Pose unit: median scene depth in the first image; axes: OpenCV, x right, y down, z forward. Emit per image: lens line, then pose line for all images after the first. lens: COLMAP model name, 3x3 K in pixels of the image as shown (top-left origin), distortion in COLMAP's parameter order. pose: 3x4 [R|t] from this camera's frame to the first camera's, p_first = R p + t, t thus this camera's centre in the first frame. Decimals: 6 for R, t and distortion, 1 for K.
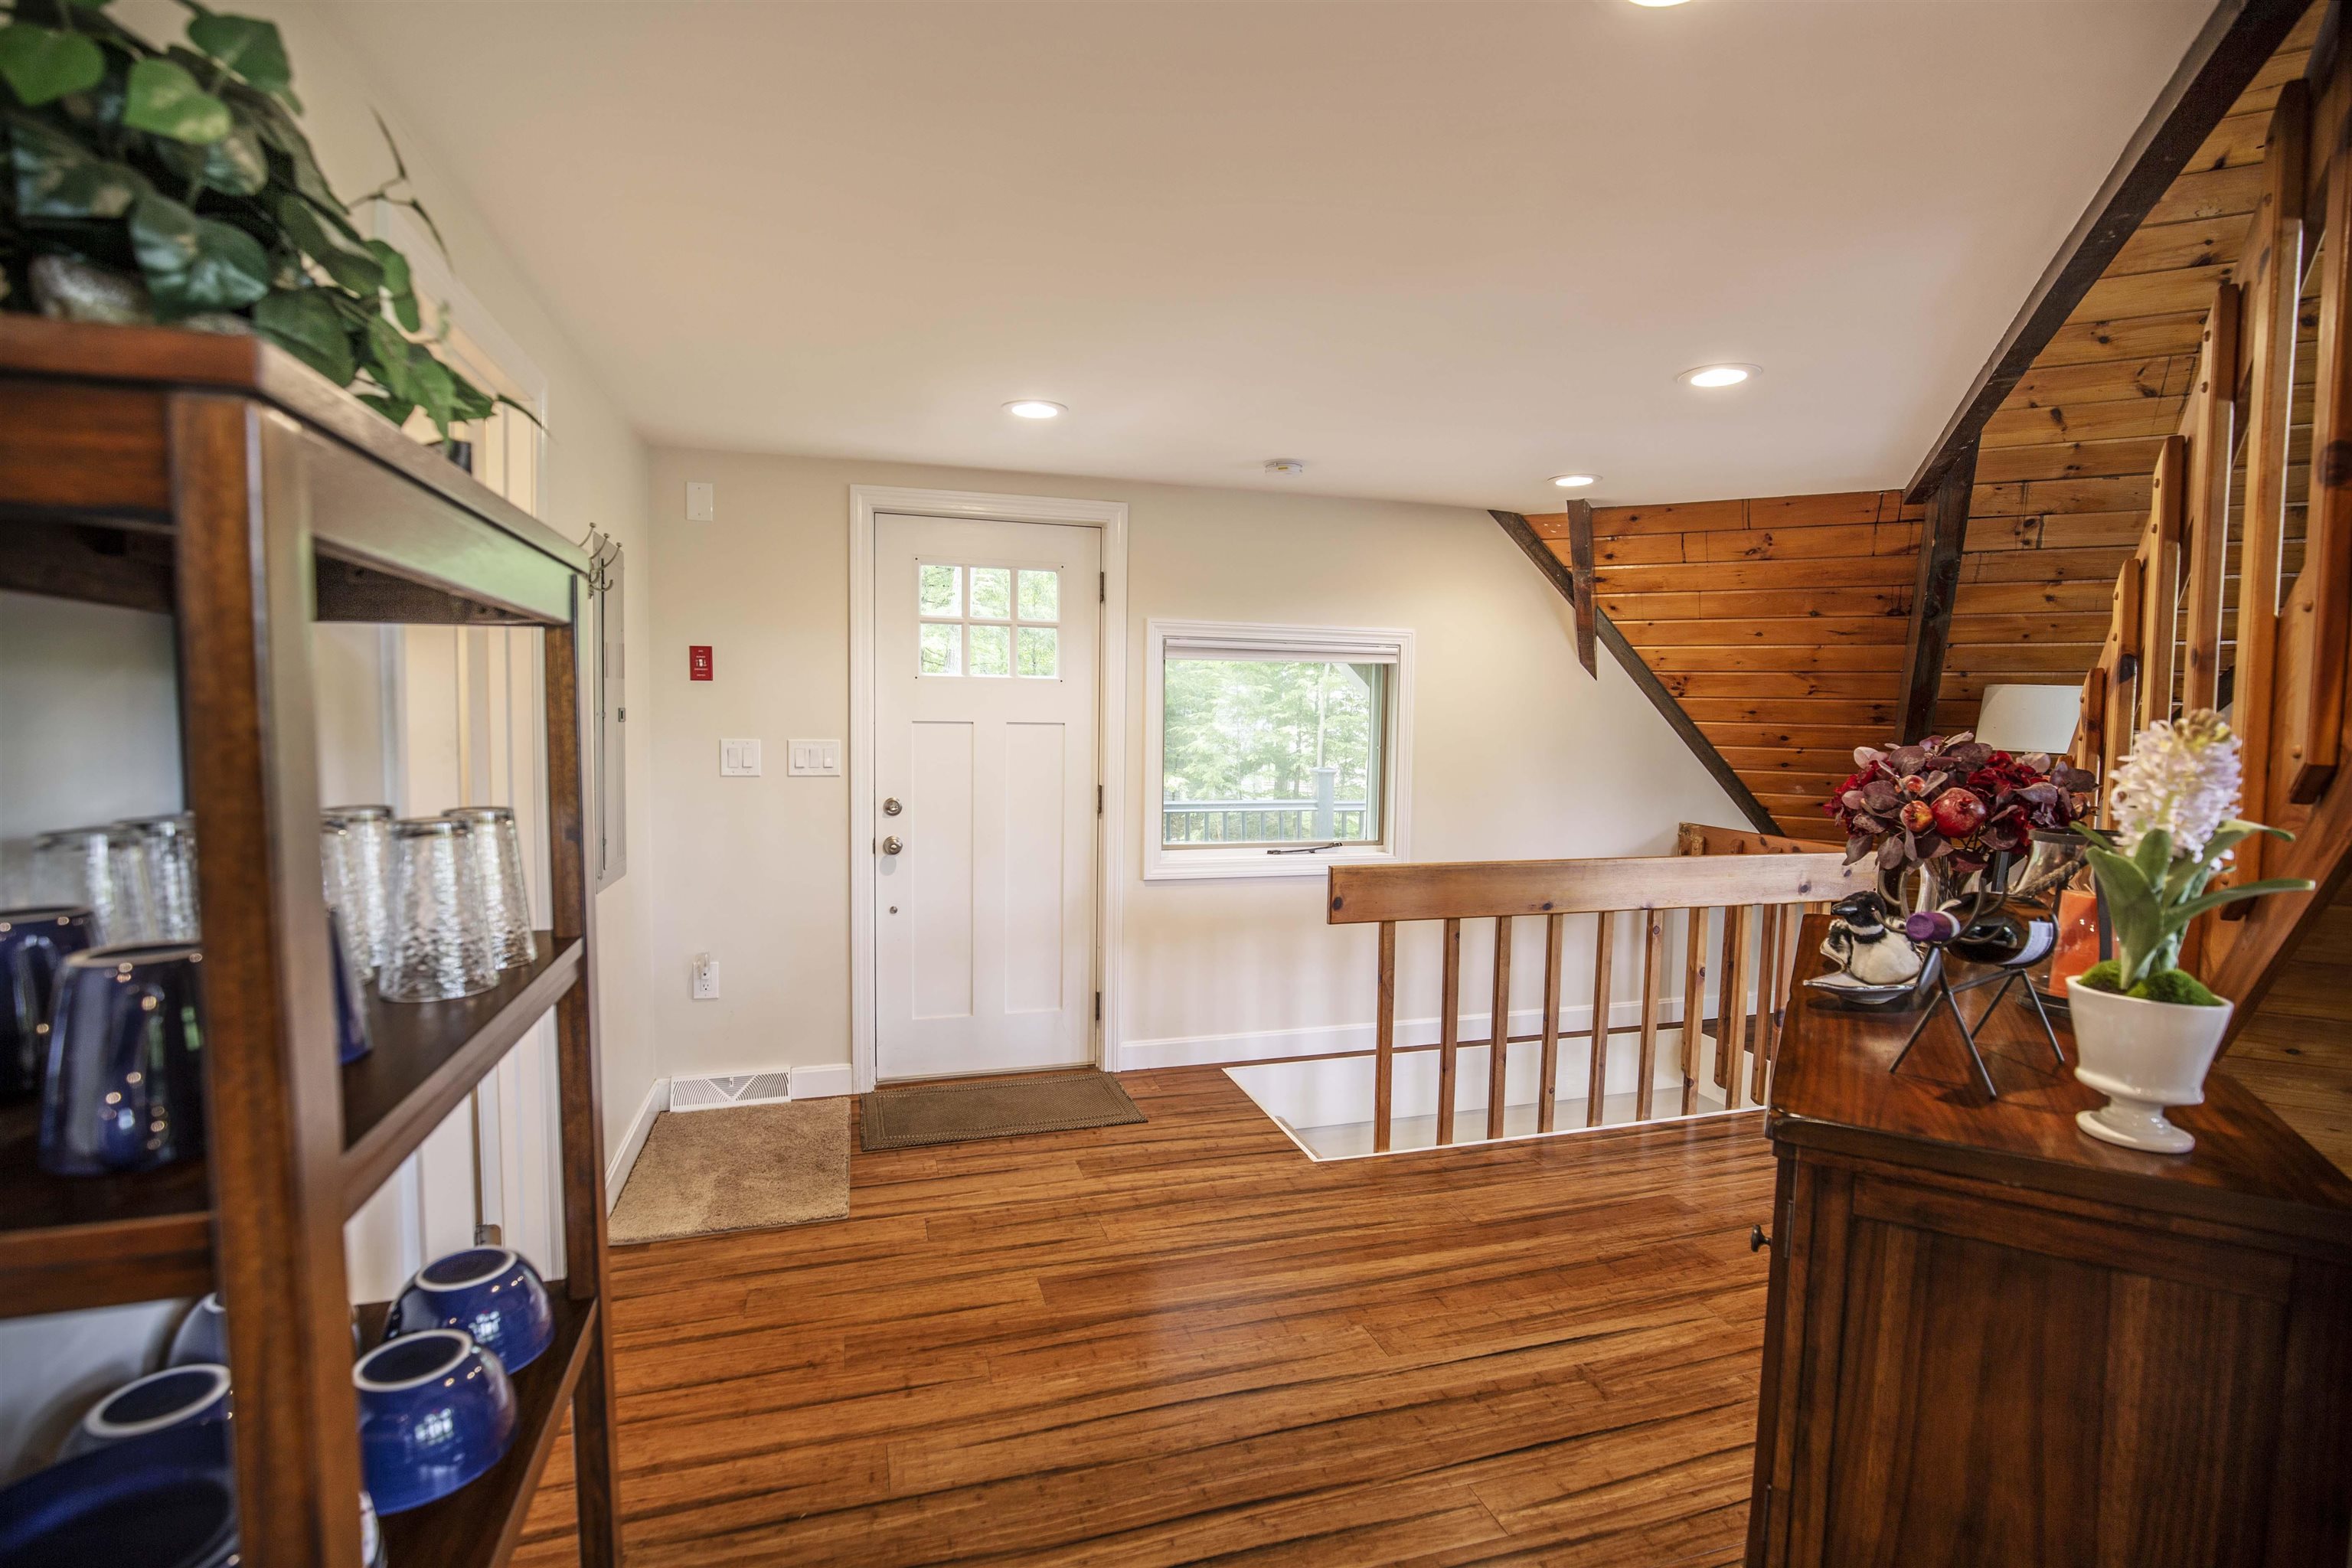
lens RADIAL K [[1099.5, 0, 1172.4], [0, 1099.5, 790.0], [0, 0, 1]] dist [-0.020552, 0.000725]
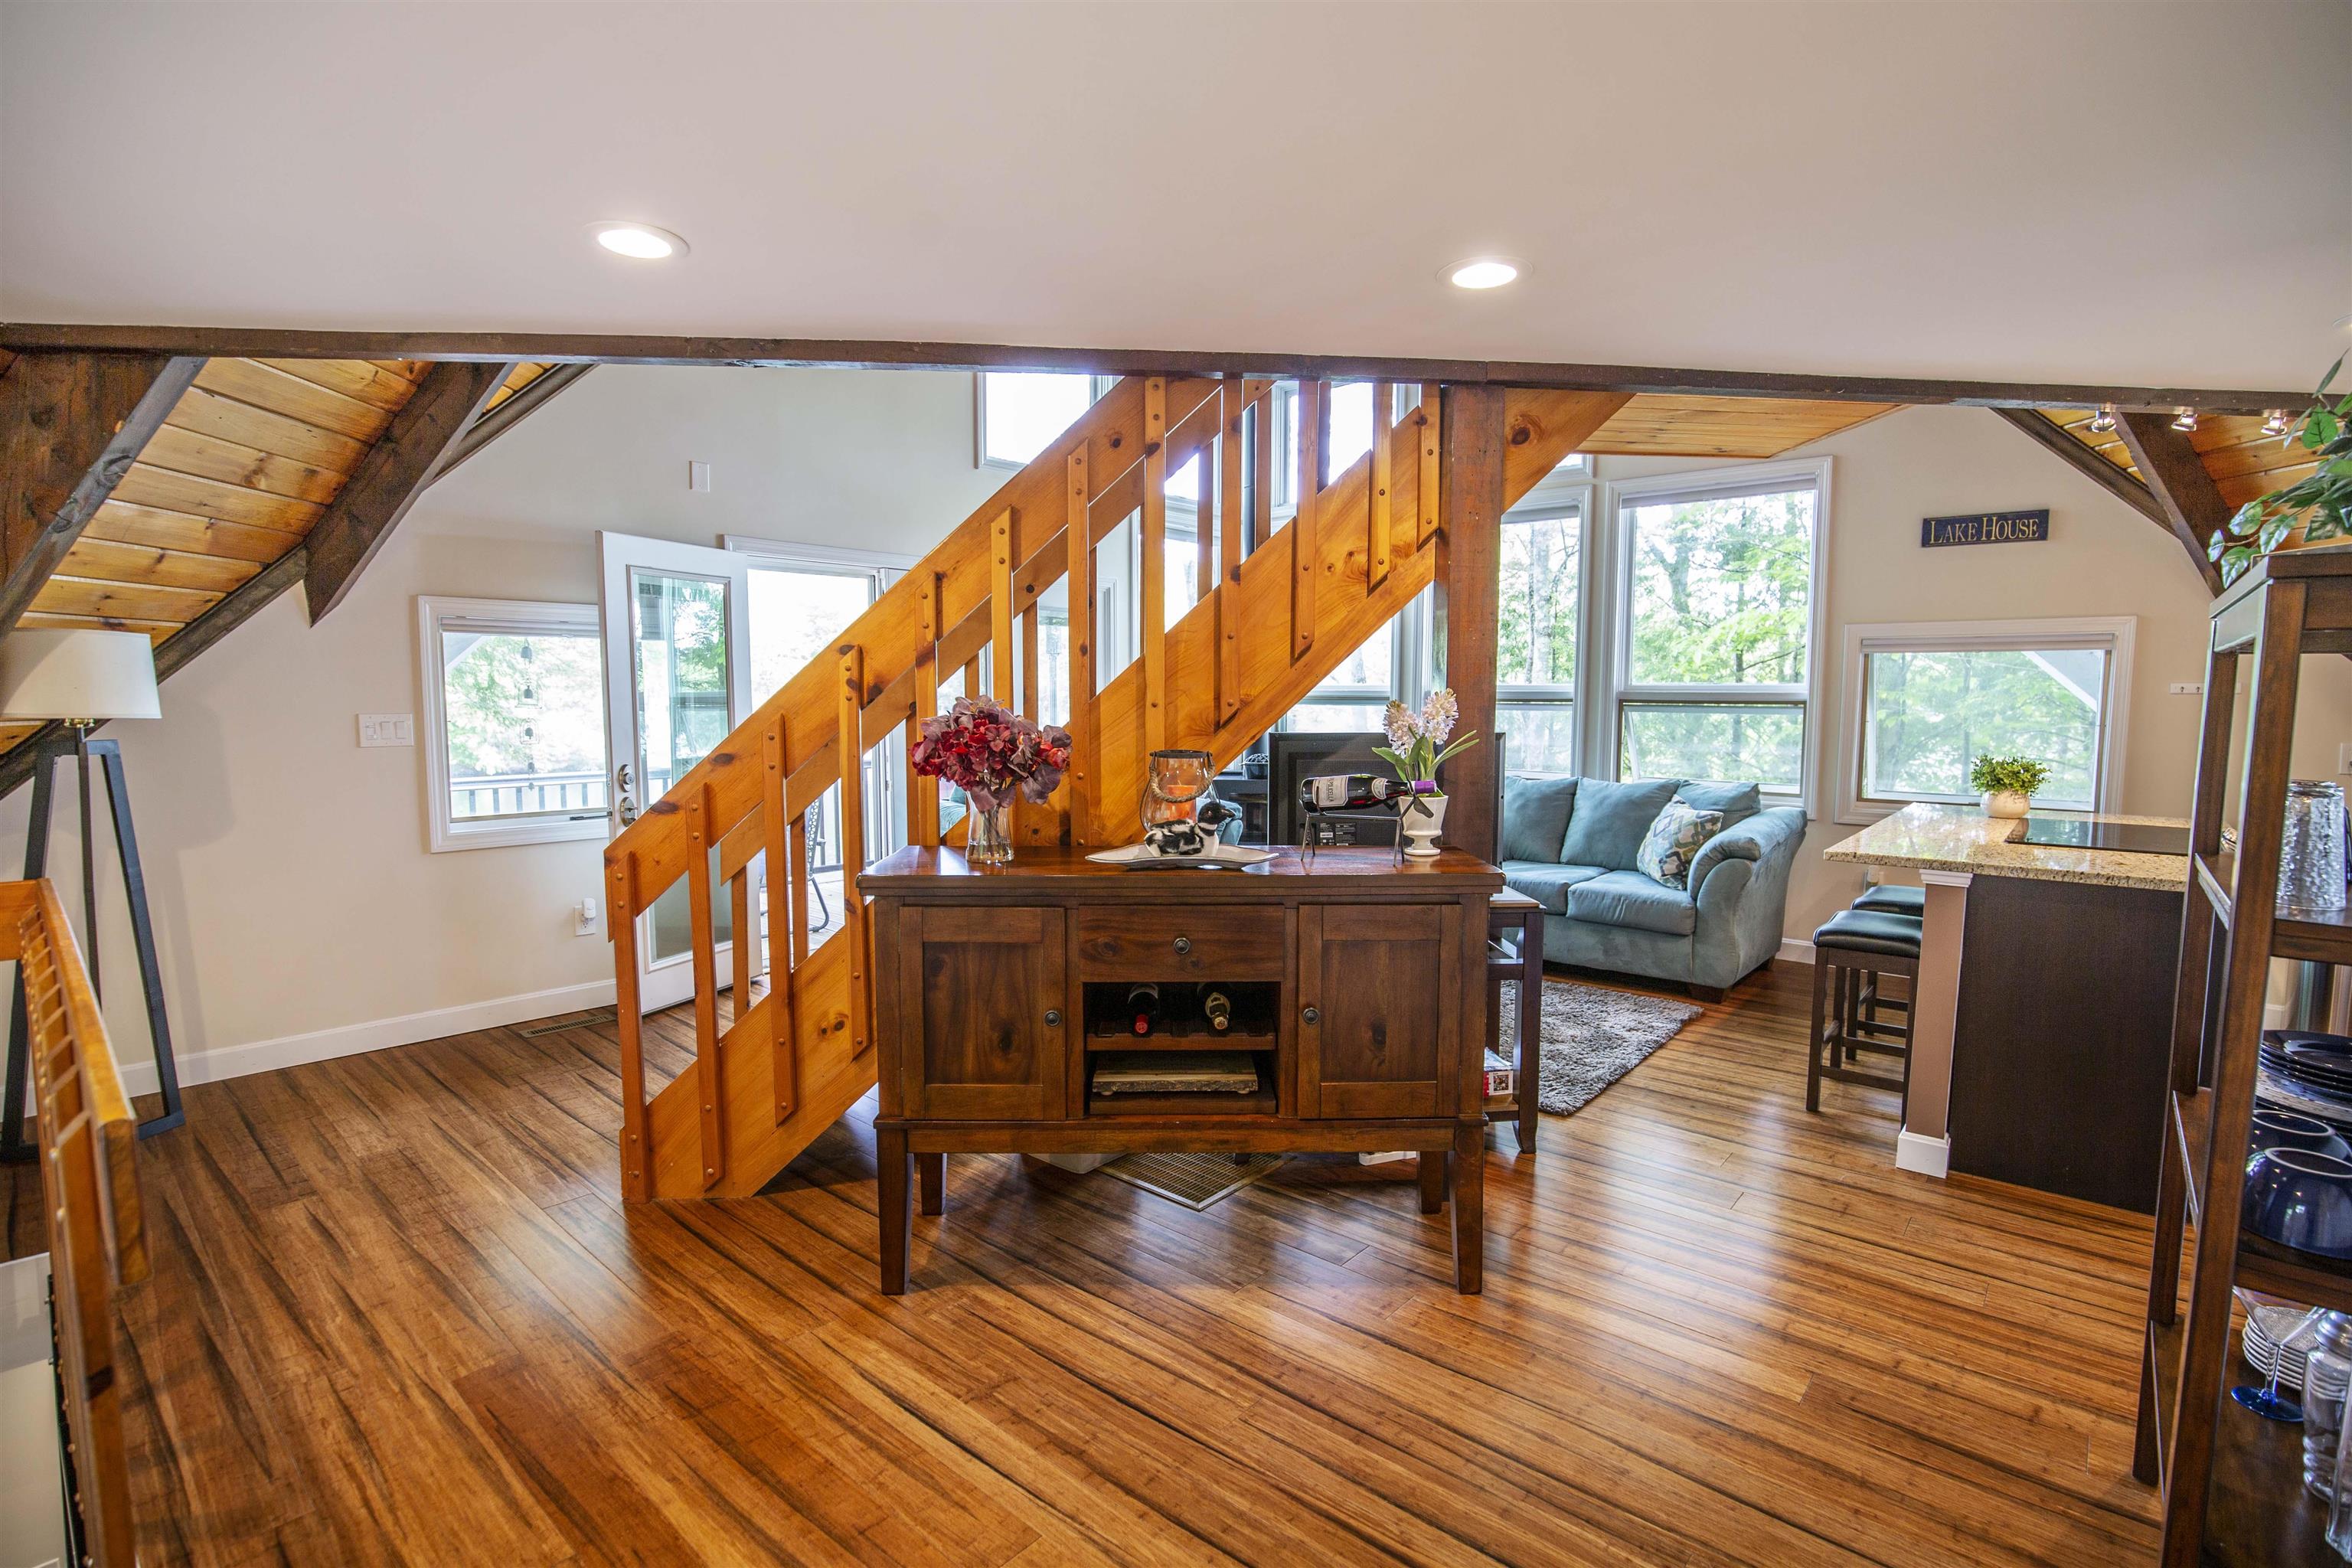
lens RADIAL K [[1099.5, 0, 1181.8], [0, 1099.5, 788.7], [0, 0, 1]] dist [-0.020552, 0.000725]
pose [[-0.531210, -0.088557, 0.842599, -0.406648], [0.041455, 0.990614, 0.130248, -0.084989], [-0.846225, 0.104119, -0.522553, 1.141284]]
